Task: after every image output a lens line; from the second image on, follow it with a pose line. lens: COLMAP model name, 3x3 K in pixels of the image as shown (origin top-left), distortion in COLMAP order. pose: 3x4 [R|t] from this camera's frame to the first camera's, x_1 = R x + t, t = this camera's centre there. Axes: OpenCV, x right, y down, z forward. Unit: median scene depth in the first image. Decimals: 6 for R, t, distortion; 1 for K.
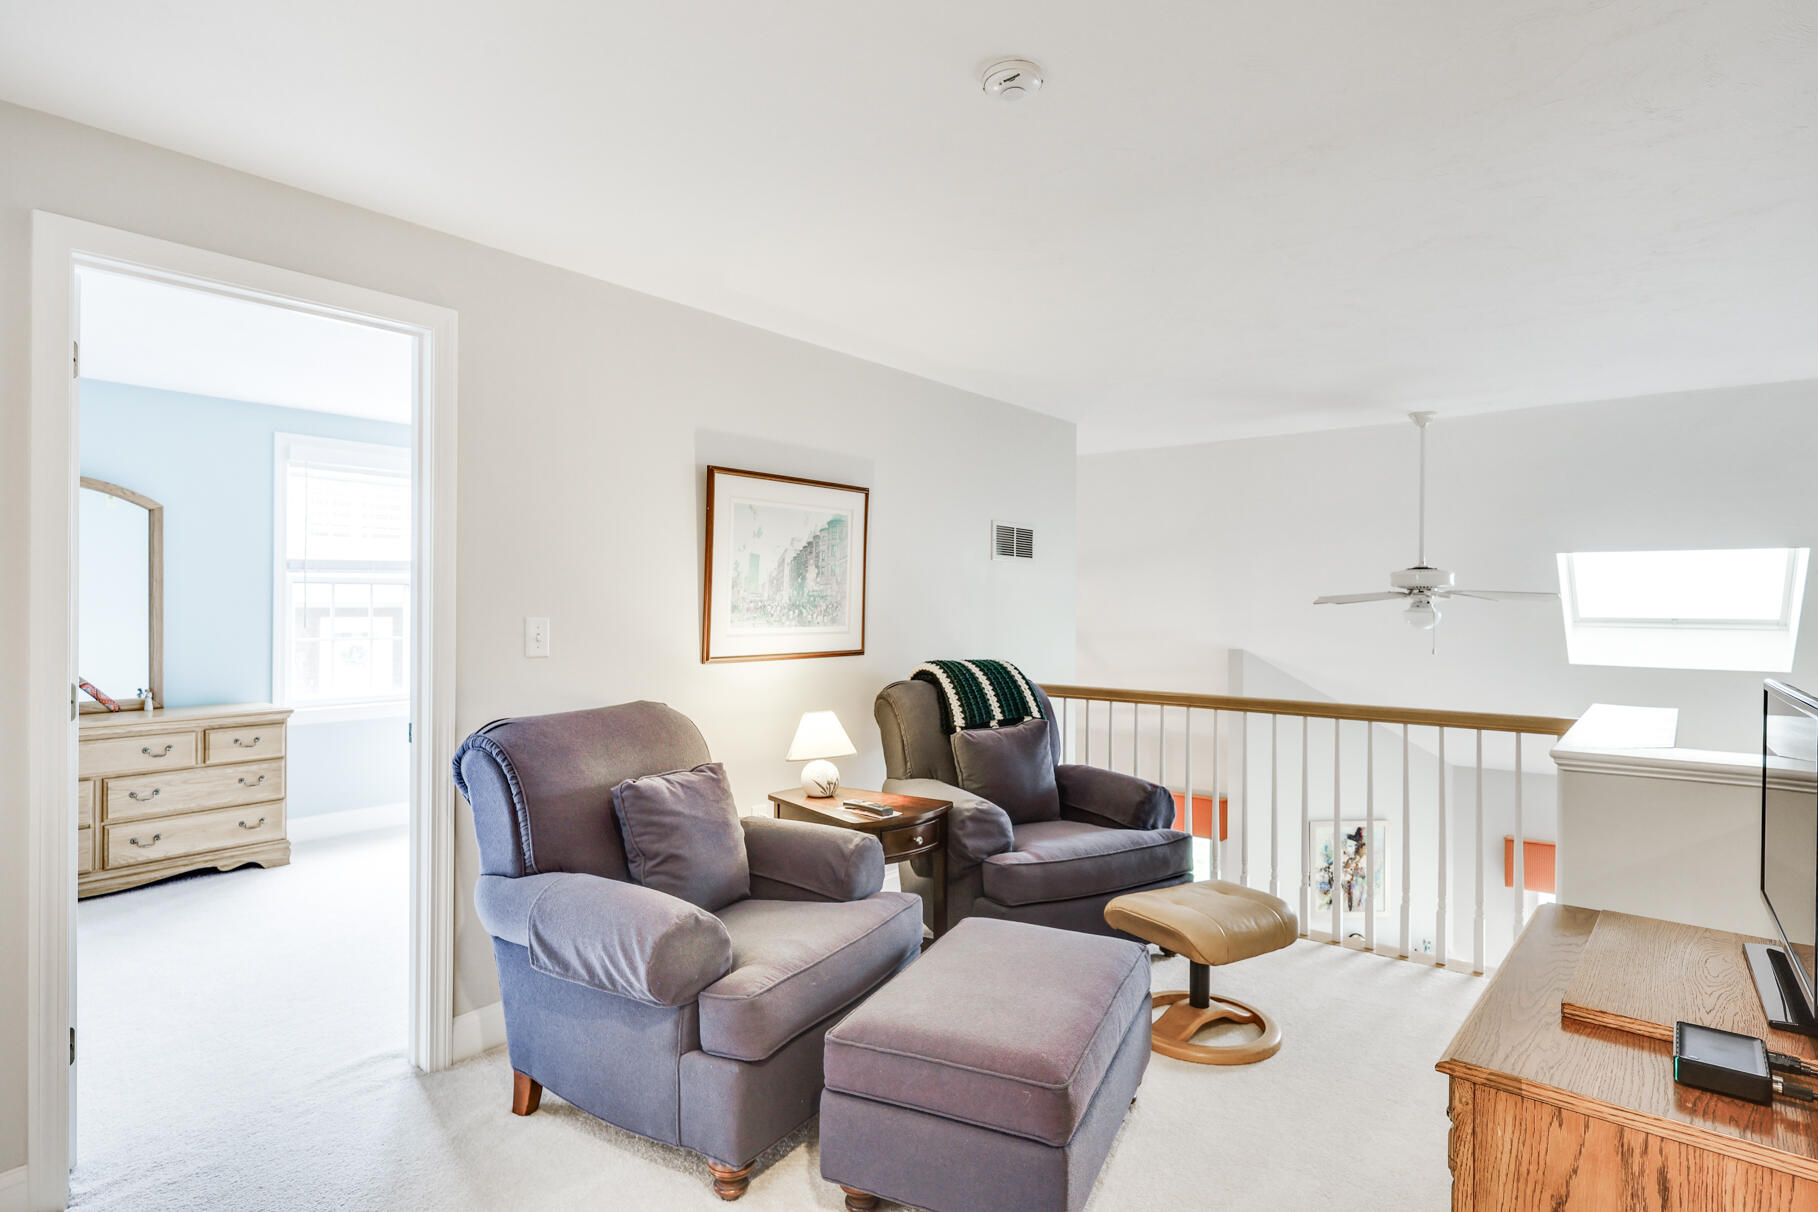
lens RADIAL K [[919.9, 0, 901.9], [0, 919.9, 595.4], [0, 0, 1]] dist [0.004081, 0.000139]
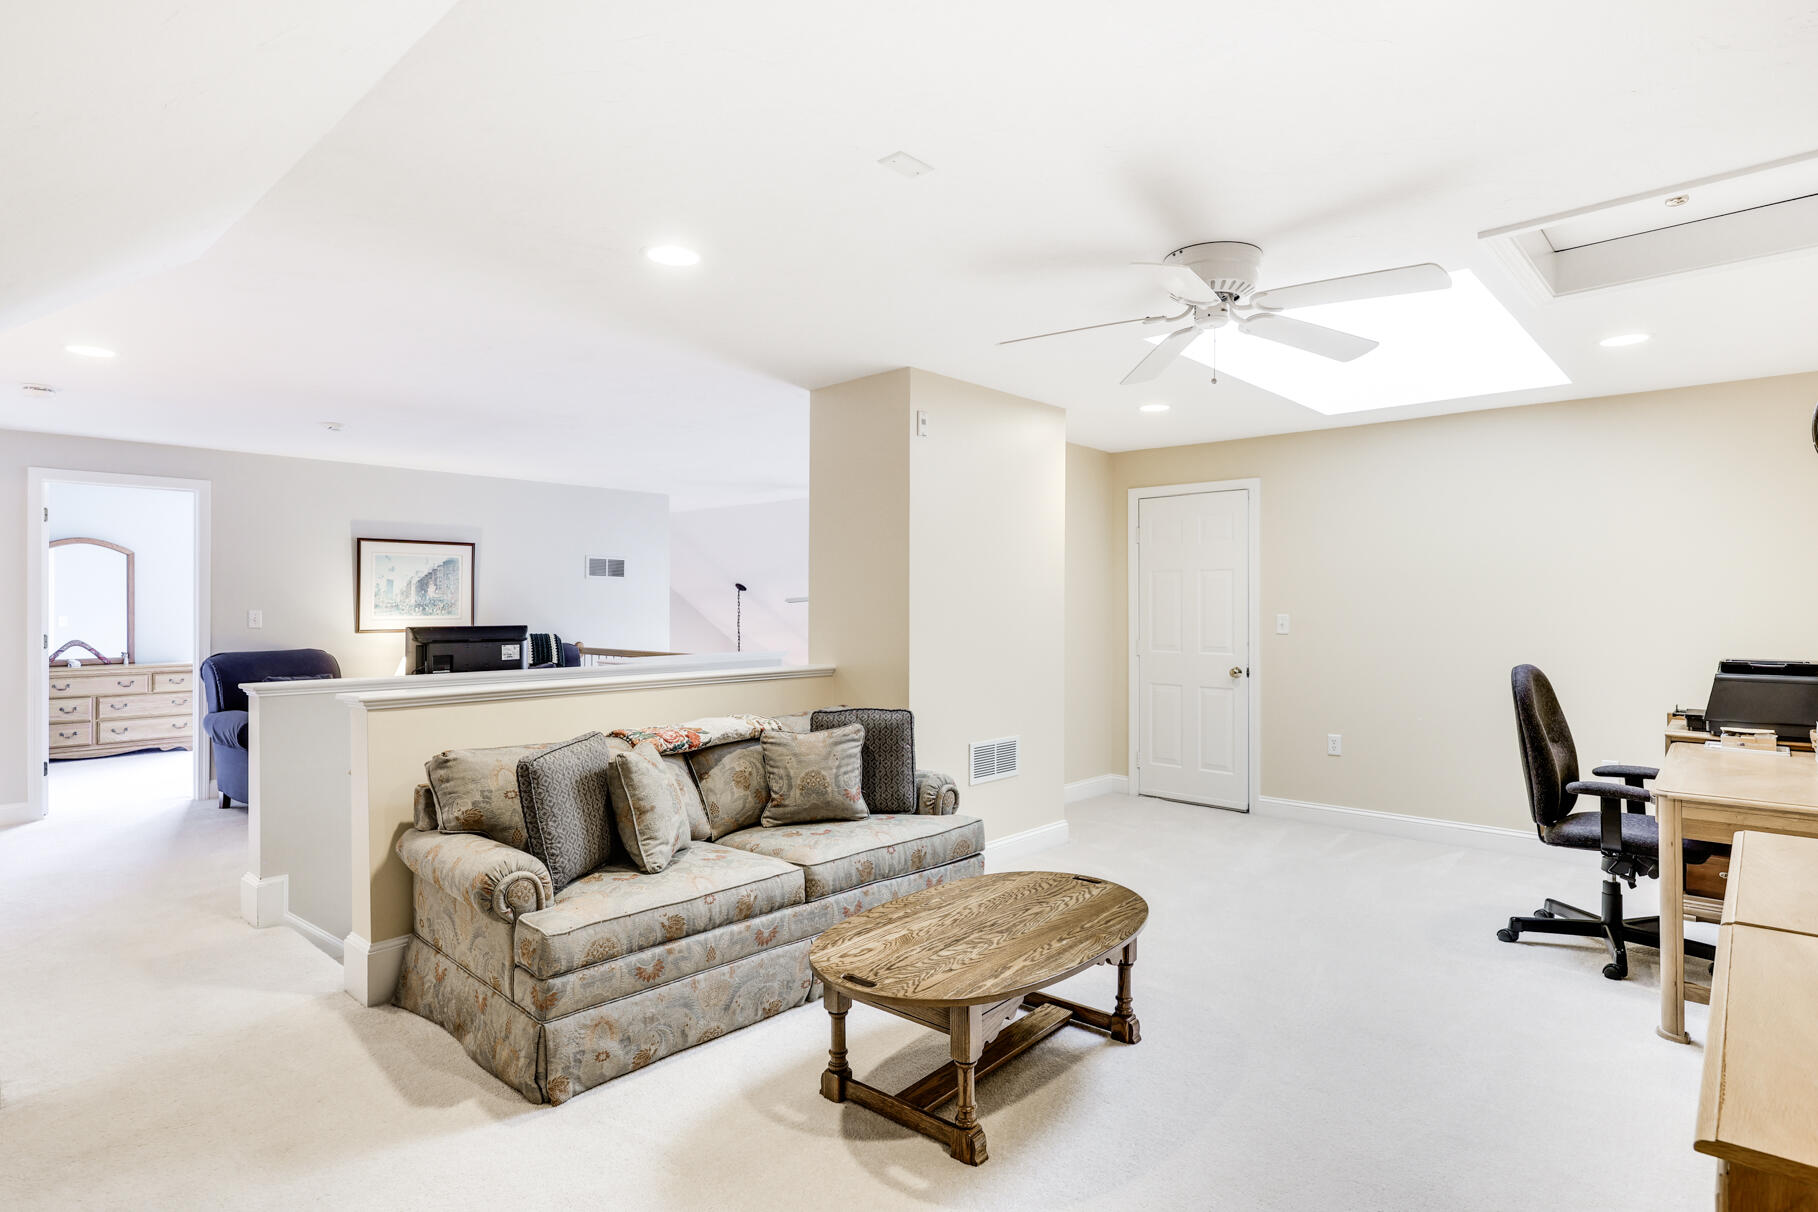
lens RADIAL K [[919.9, 0, 901.9], [0, 919.9, 595.4], [0, 0, 1]] dist [0.004081, 0.000139]
pose [[0.997650, -0.004896, -0.068341, 0.876863], [0.004738, 0.999986, -0.002481, 0.000177], [0.068352, 0.002151, 0.997659, -0.749737]]
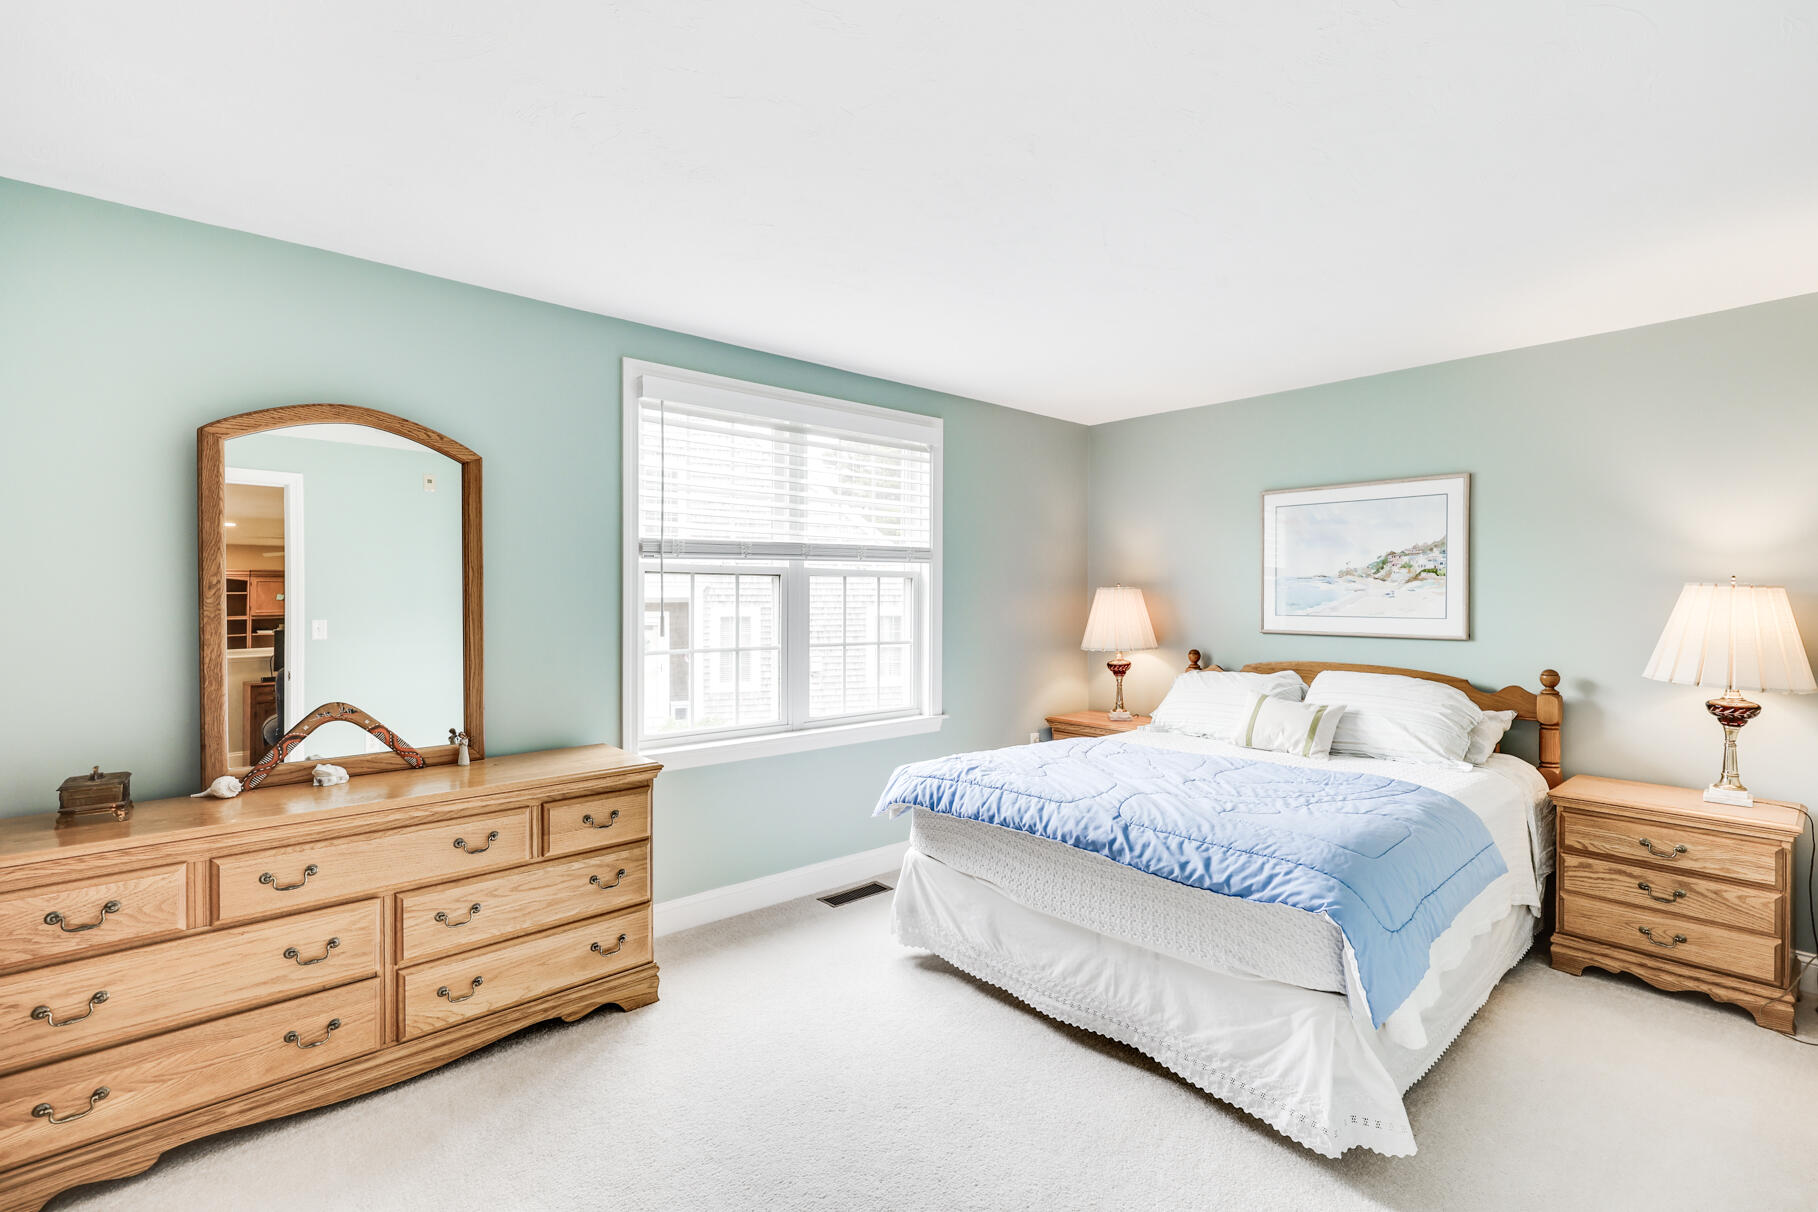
lens RADIAL K [[773.5, 0, 916.6], [0, 773.5, 600.1], [0, 0, 1]] dist [0.002719, 0.000356]
pose [[0.986340, -0.000383, -0.164724, -0.417420], [0.001934, 0.999955, 0.009253, 0.002439], [0.164713, -0.009445, 0.986296, 0.522287]]
